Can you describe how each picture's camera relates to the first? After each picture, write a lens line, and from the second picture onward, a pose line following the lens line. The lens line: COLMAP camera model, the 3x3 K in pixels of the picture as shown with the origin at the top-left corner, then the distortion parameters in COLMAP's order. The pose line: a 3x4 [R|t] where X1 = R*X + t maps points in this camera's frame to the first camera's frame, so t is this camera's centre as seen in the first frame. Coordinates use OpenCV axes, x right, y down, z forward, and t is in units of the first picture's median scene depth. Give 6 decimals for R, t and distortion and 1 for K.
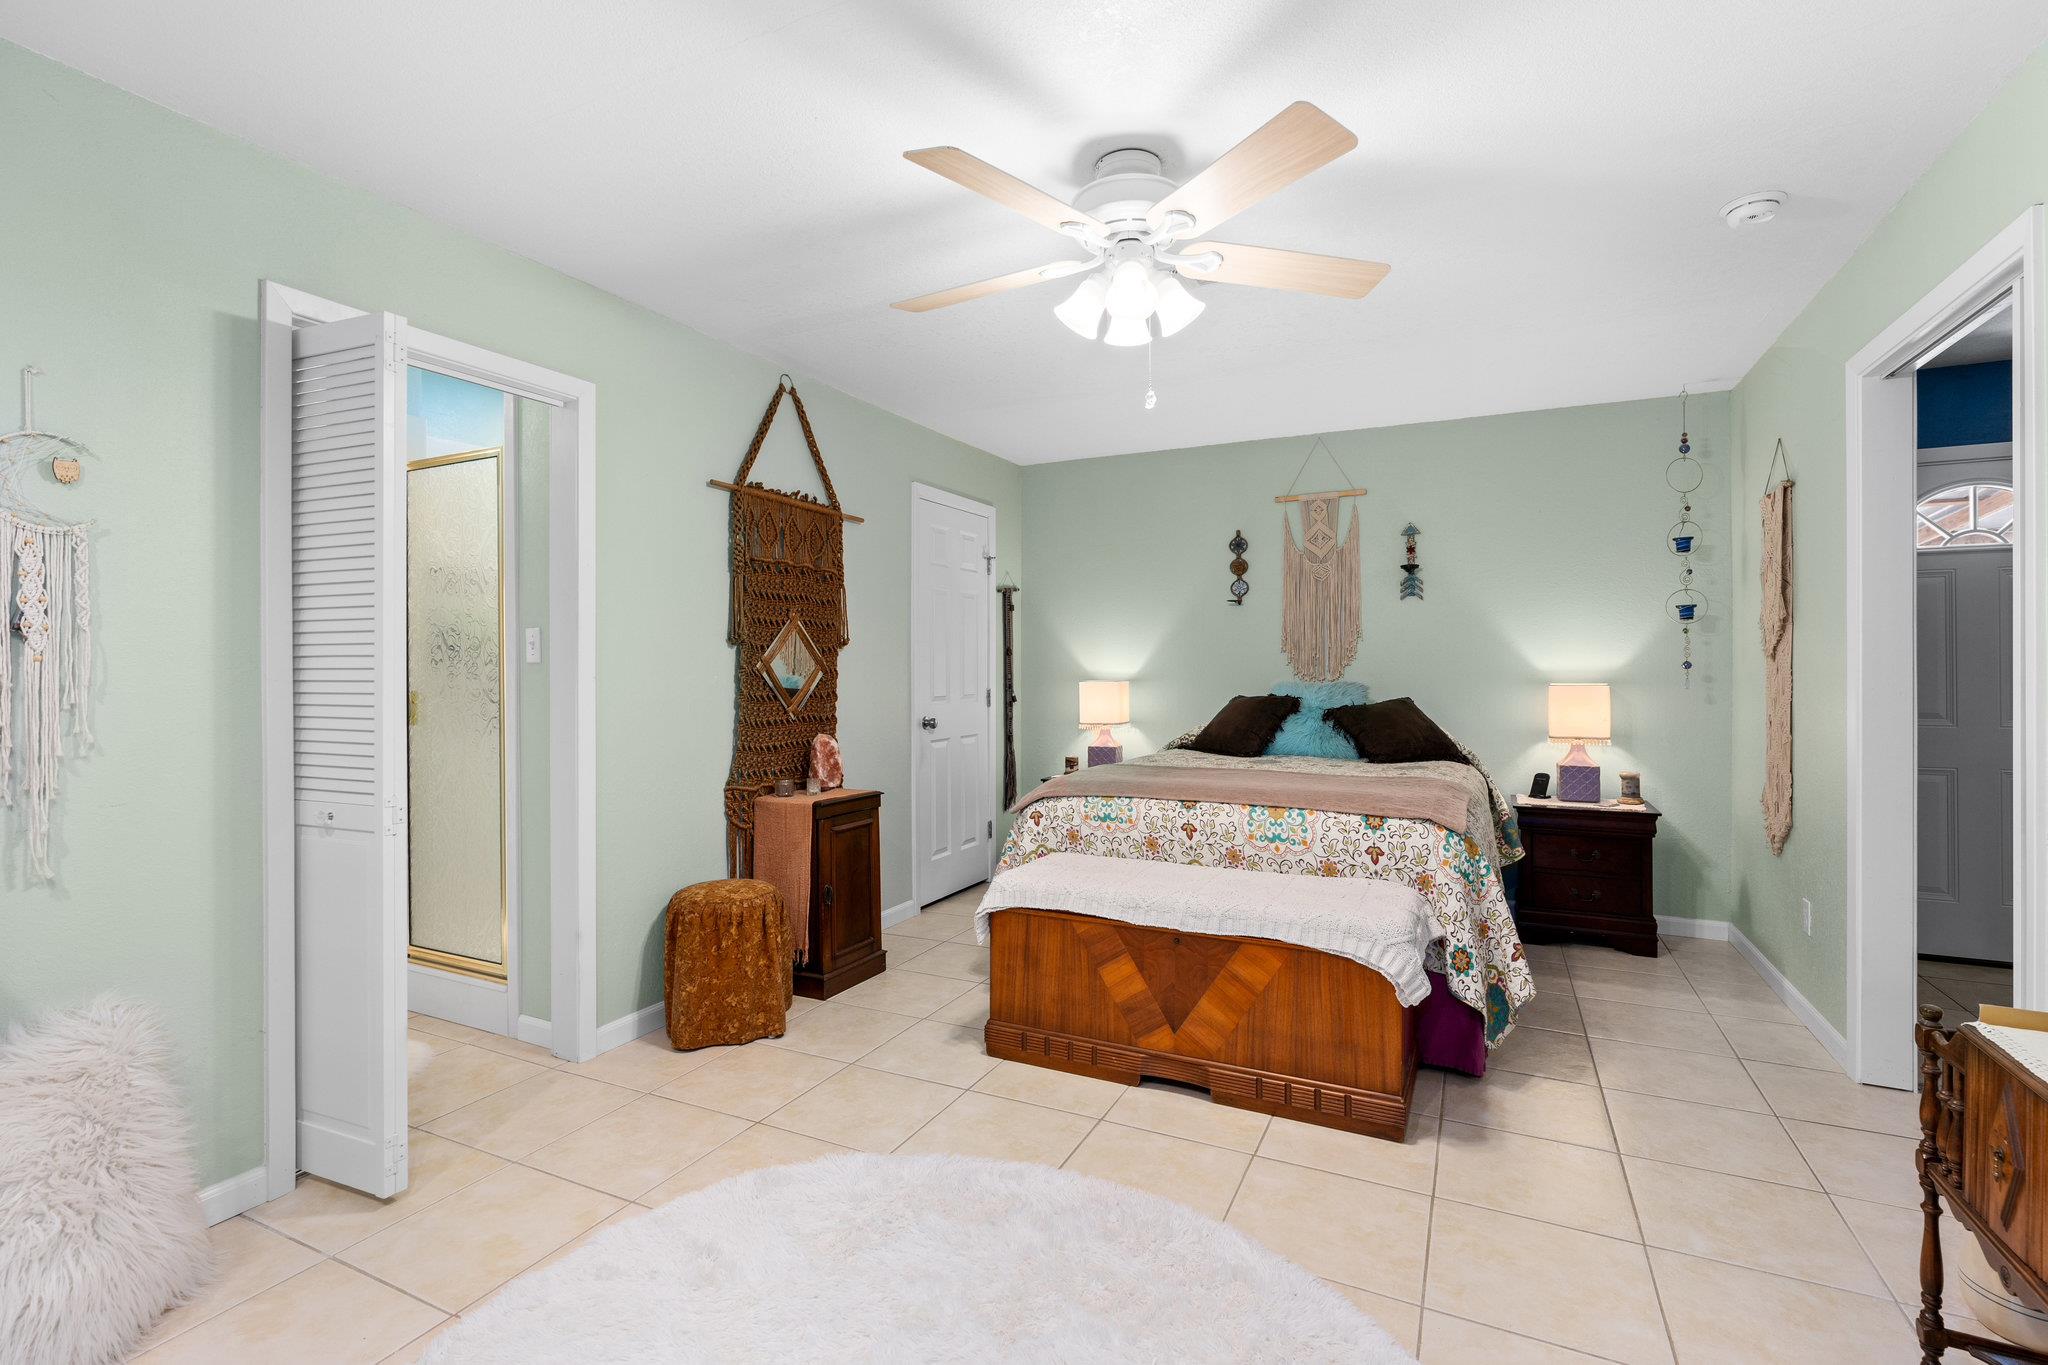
lens RADIAL K [[935.0, 0, 1028.5], [0, 935.0, 668.8], [0, 0, 1]] dist [-0.004129, 0.000698]
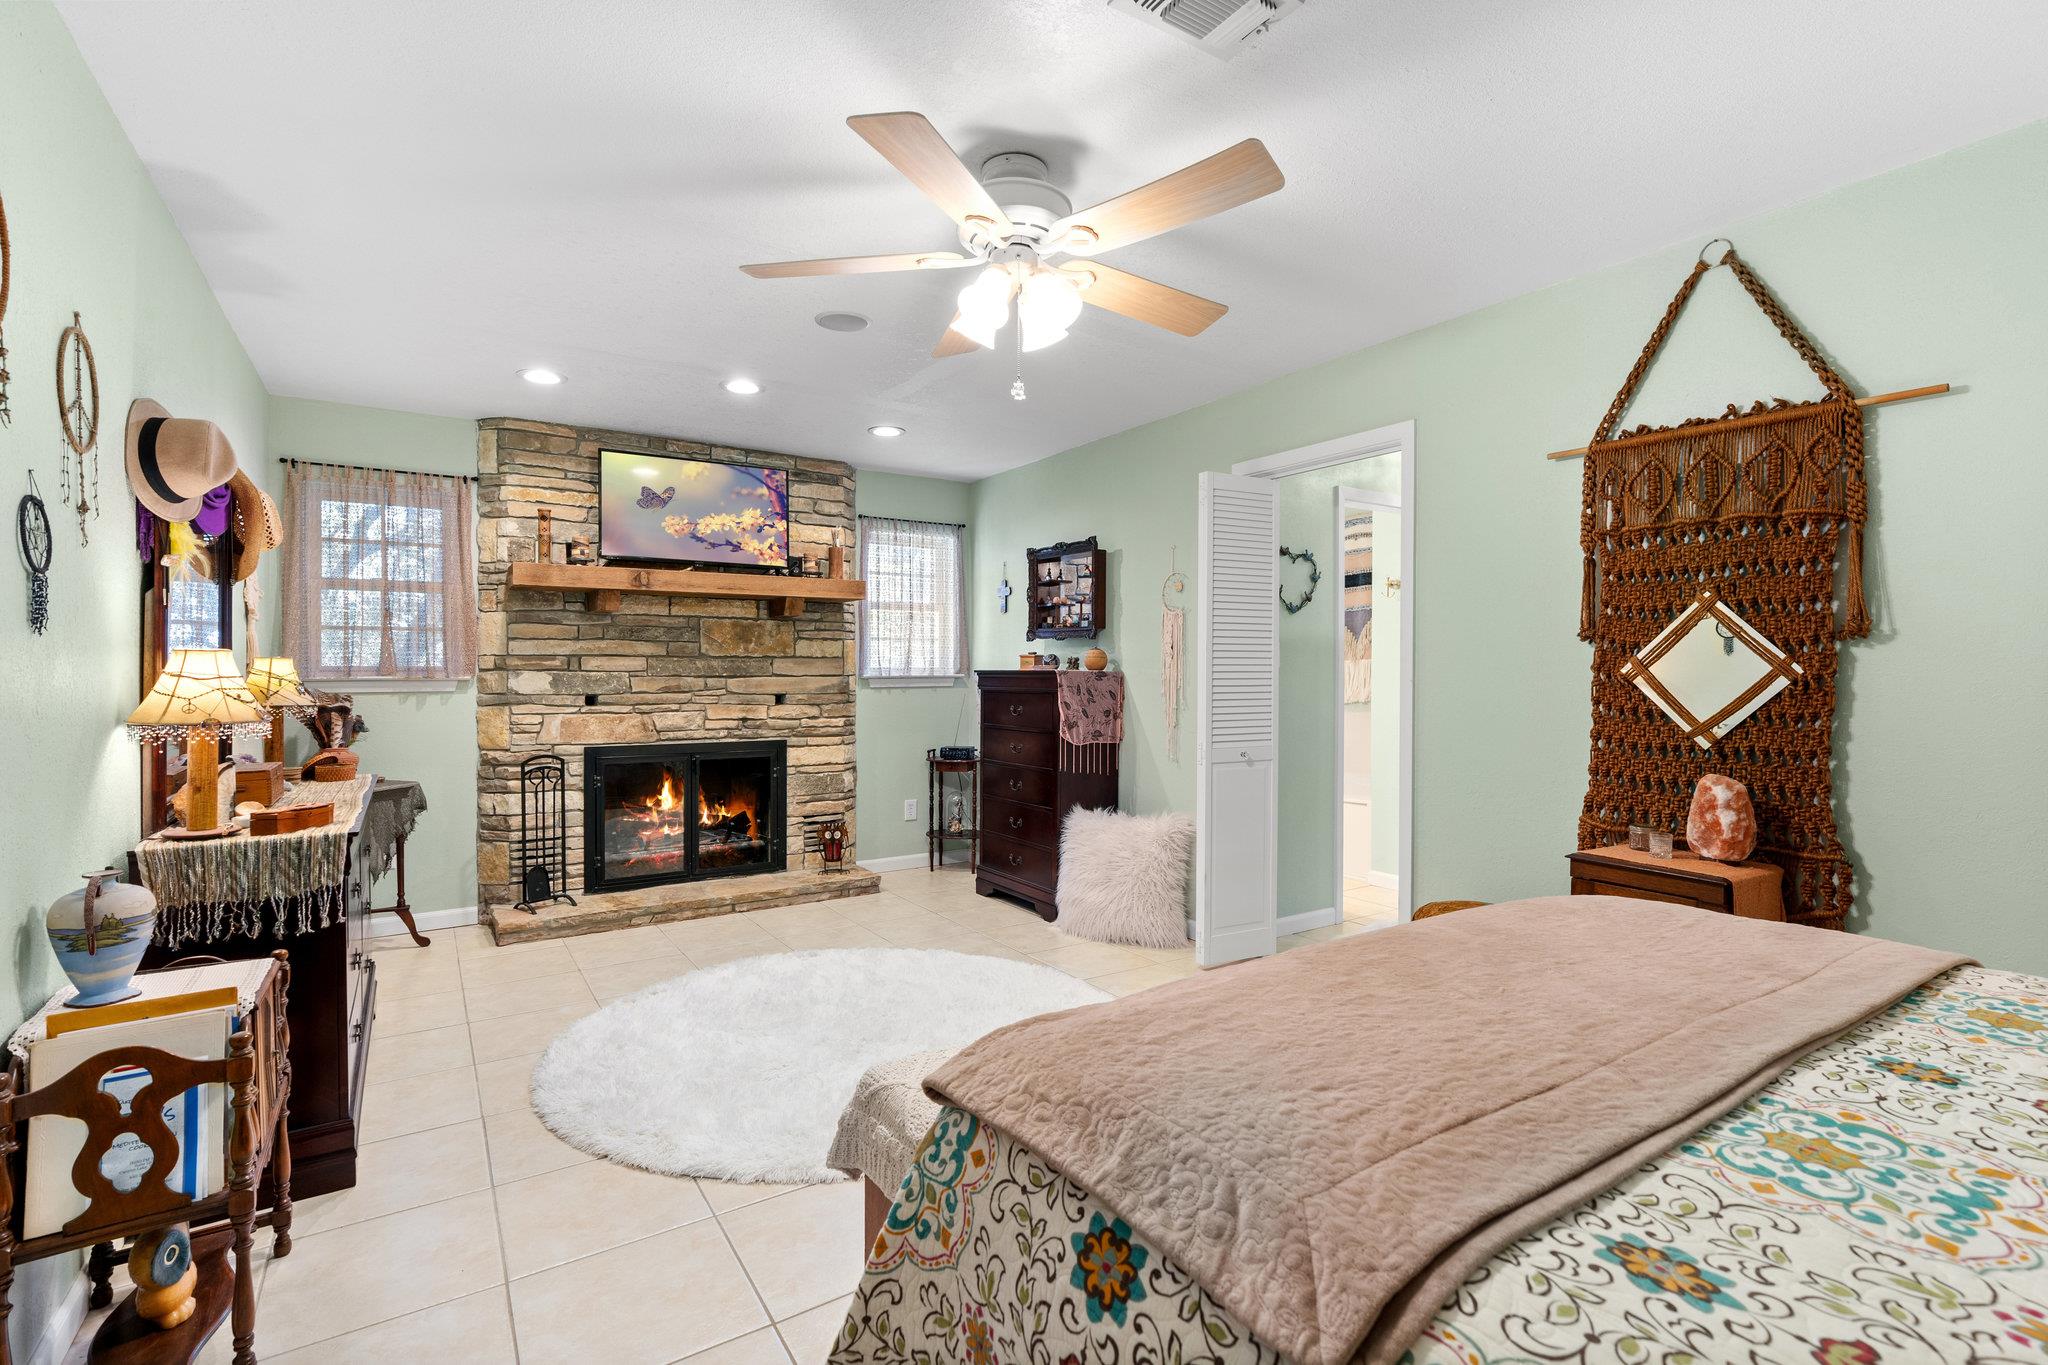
lens RADIAL K [[935.0, 0, 1028.5], [0, 935.0, 668.8], [0, 0, 1]] dist [-0.004129, 0.000698]
pose [[-0.525977, 0.008498, -0.850456, 0.604817], [0.003686, 0.999963, 0.007713, -0.011185], [0.850491, 0.000922, -0.525989, 0.967812]]
